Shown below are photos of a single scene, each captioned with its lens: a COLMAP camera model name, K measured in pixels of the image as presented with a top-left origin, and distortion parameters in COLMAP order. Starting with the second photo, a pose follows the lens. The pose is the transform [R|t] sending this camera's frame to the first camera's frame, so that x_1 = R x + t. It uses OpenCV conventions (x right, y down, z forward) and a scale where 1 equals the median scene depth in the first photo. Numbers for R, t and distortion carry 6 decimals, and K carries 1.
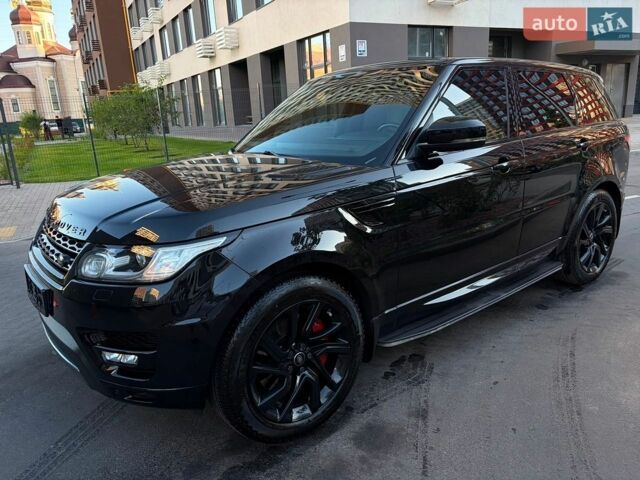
lens RADIAL K [[487.5, 0, 323.7], [0, 487.5, 243.5], [0, 0, 1]] dist [0.046707, -0.048646]
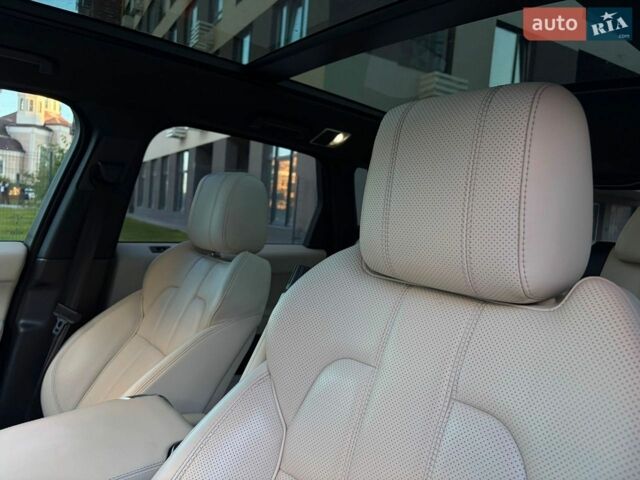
lens RADIAL K [[495.5, 0, 315.9], [0, 495.5, 237.1], [0, 0, 1]] dist [0.007540, 0.000951]
pose [[0.990688, 0.136146, -0.000895, 0.237077], [-0.133026, 0.966546, -0.219302, -0.191222], [-0.028993, 0.217379, 0.975657, 0.753211]]
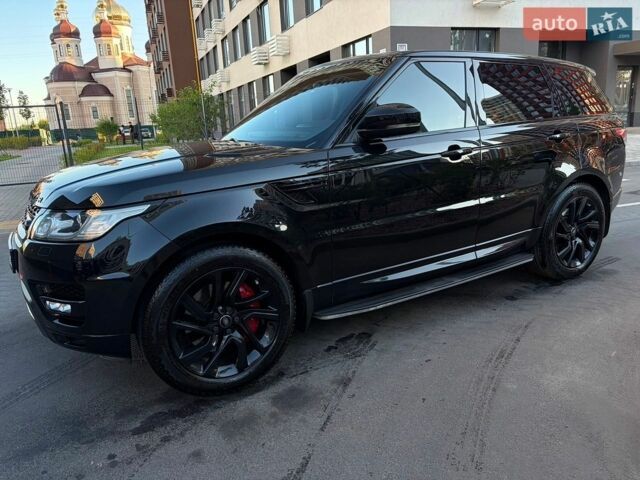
lens RADIAL K [[487.5, 0, 323.7], [0, 487.5, 243.5], [0, 0, 1]] dist [0.046707, -0.048646]
pose [[0.991889, 0.030387, -0.123425, 0.181148], [-0.032099, 0.999414, -0.011906, 0.040911], [0.122991, 0.015771, 0.992283, -0.040368]]
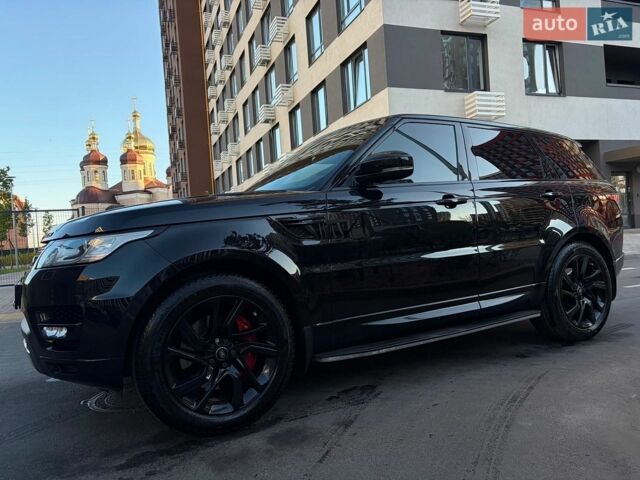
lens RADIAL K [[488.5, 0, 320.2], [0, 488.5, 240.7], [0, 0, 1]] dist [0.041719, -0.044270]
pose [[0.988196, -0.012398, -0.152694, 0.199365], [-0.026441, 0.967959, -0.249712, 0.156951], [0.150898, 0.250802, 0.956205, -0.033840]]
